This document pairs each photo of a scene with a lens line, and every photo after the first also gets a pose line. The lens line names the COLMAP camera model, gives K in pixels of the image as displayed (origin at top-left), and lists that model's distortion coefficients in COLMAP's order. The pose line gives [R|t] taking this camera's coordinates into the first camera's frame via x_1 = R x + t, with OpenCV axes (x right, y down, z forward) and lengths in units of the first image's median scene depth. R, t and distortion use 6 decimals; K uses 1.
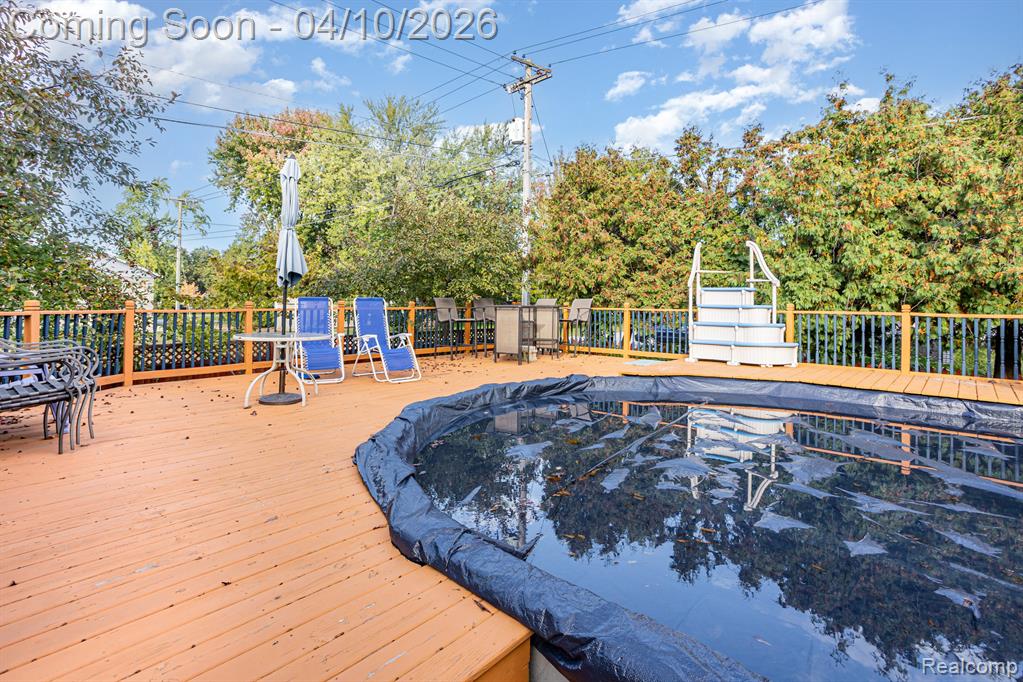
lens RADIAL K [[505.7, 0, 511.2], [0, 505.7, 332.1], [0, 0, 1]] dist [-0.054133, 0.033679]
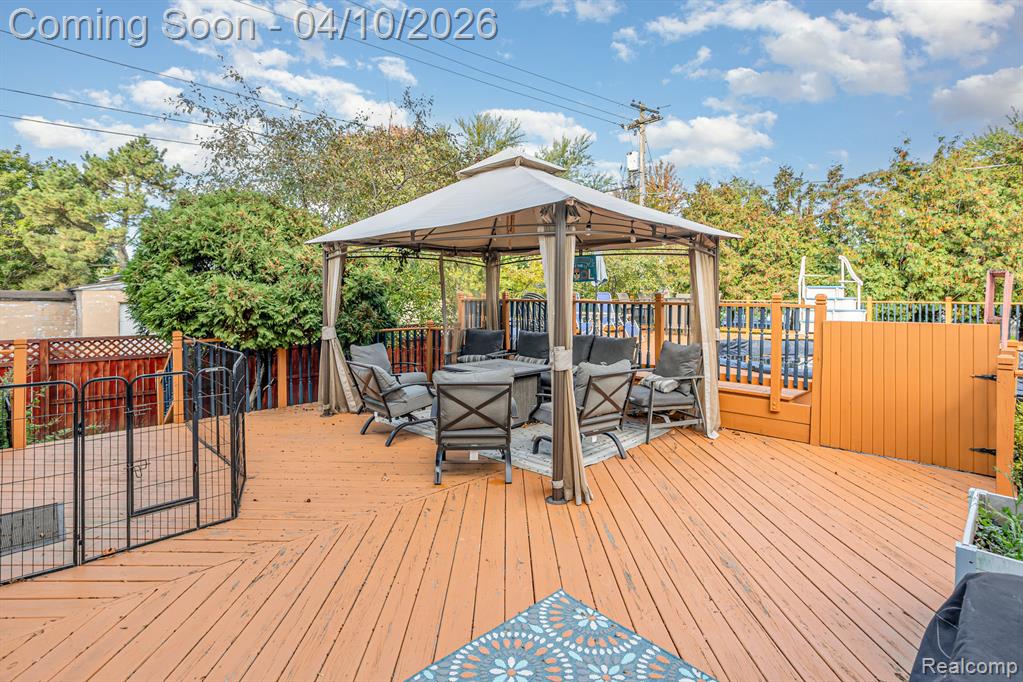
lens RADIAL K [[505.7, 0, 511.2], [0, 505.7, 332.1], [0, 0, 1]] dist [-0.054133, 0.033679]
pose [[0.997637, 0.004828, -0.068541, -0.449676], [-0.004428, 0.999972, 0.005986, 0.049742], [0.068568, -0.005668, 0.997630, -0.618841]]
